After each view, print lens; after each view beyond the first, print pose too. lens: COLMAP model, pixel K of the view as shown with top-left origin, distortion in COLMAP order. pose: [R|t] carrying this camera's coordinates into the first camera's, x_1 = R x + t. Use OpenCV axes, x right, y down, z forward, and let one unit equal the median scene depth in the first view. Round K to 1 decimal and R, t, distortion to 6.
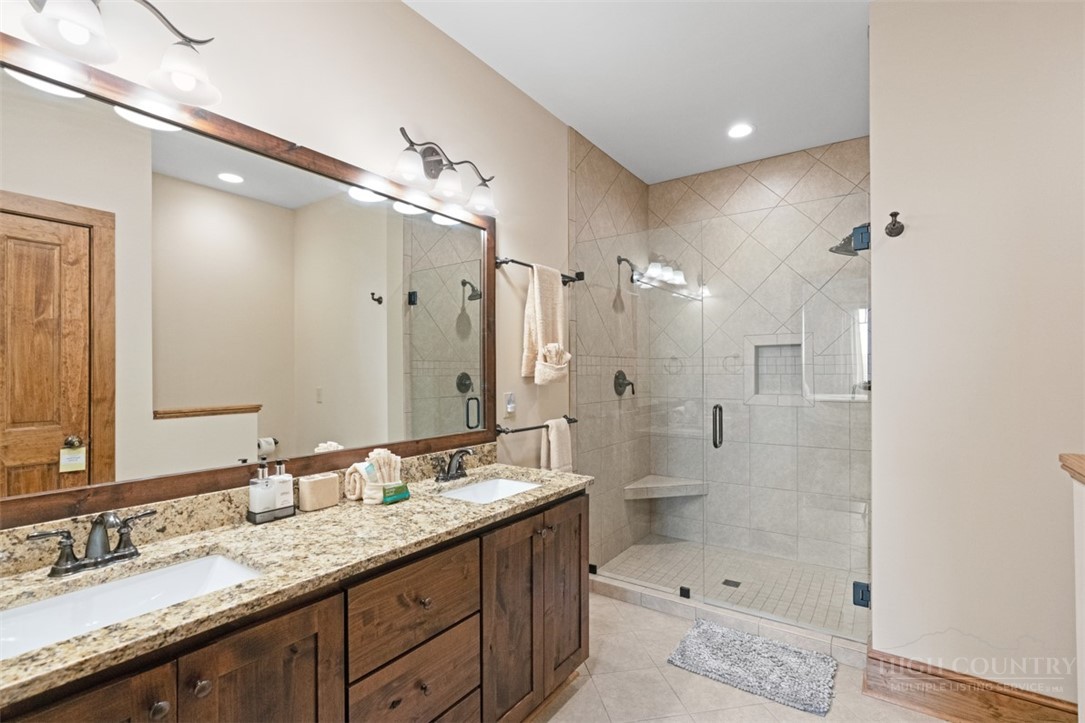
lens RADIAL K [[491.5, 0, 543.7], [0, 491.5, 369.3], [0, 0, 1]] dist [-0.010389, 0.002376]
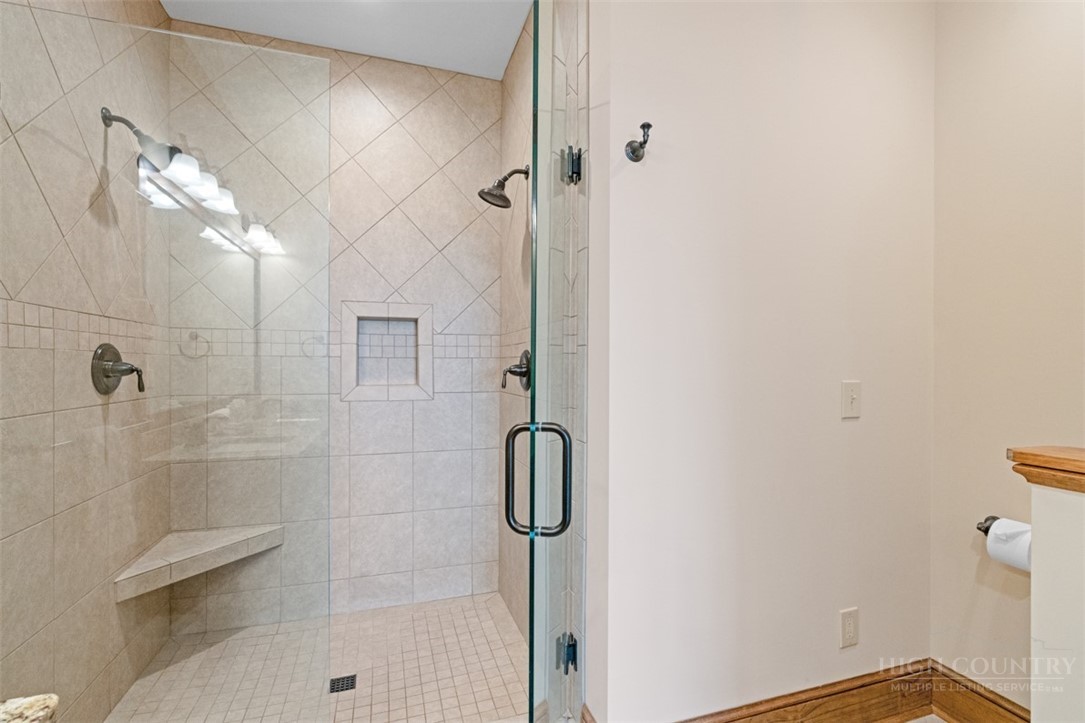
lens RADIAL K [[491.5, 0, 545.3], [0, 491.5, 368.7], [0, 0, 1]] dist [-0.010389, 0.002376]
pose [[0.598026, 0.002731, 0.801472, 0.027718], [-0.012269, 0.999908, 0.005747, 0.019418], [-0.801383, -0.013270, 0.598005, 0.362004]]
